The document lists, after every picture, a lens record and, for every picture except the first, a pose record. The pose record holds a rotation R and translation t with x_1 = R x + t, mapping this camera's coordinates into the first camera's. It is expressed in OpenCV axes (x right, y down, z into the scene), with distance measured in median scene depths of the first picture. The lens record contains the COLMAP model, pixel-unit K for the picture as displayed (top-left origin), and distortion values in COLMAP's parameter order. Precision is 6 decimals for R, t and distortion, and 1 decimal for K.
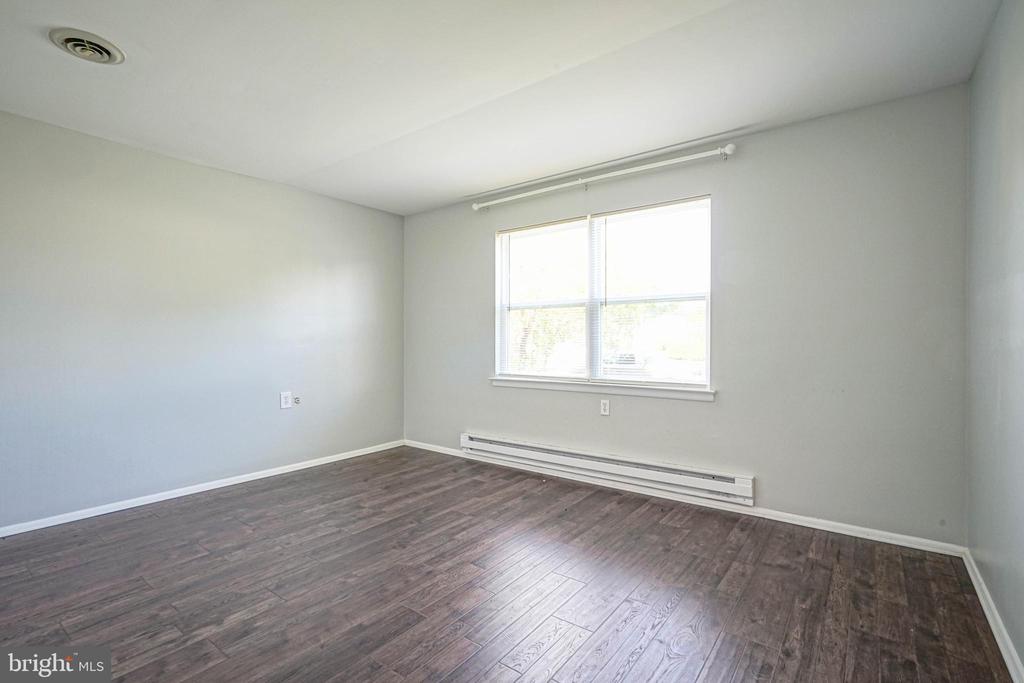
lens RADIAL K [[474.9, 0, 509.6], [0, 474.9, 336.7], [0, 0, 1]] dist [-0.000555, 0.000403]
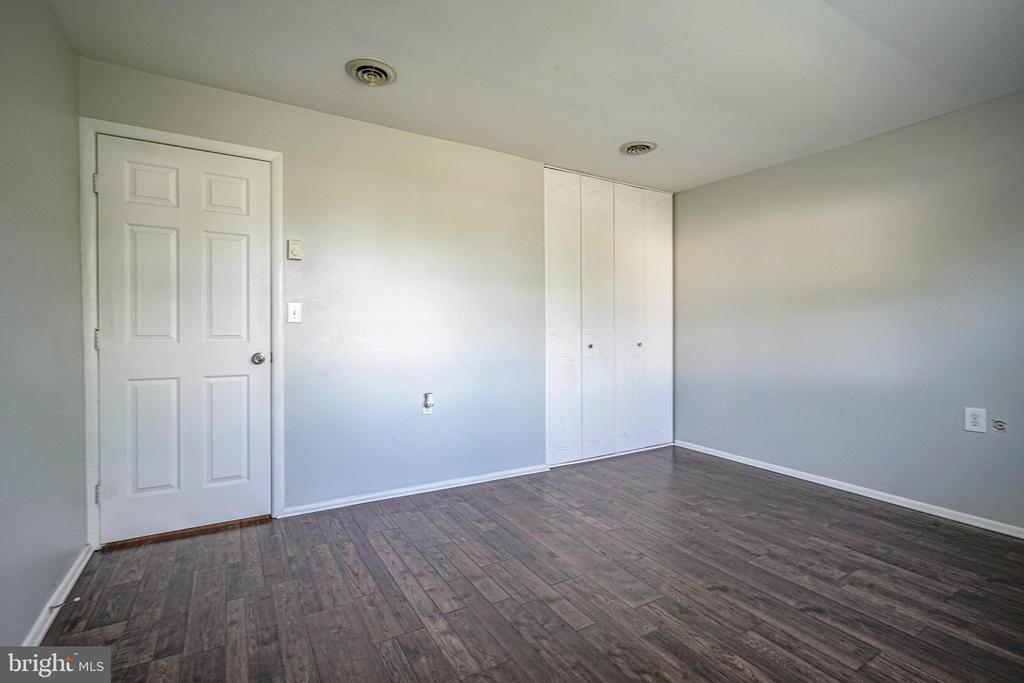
lens RADIAL K [[474.9, 0, 509.6], [0, 474.9, 336.7], [0, 0, 1]] dist [-0.000555, 0.000403]
pose [[-0.377441, 0.020875, -0.925798, 0.580419], [0.004256, 0.999774, 0.020808, -0.008357], [0.926024, 0.003914, -0.377444, 0.871396]]
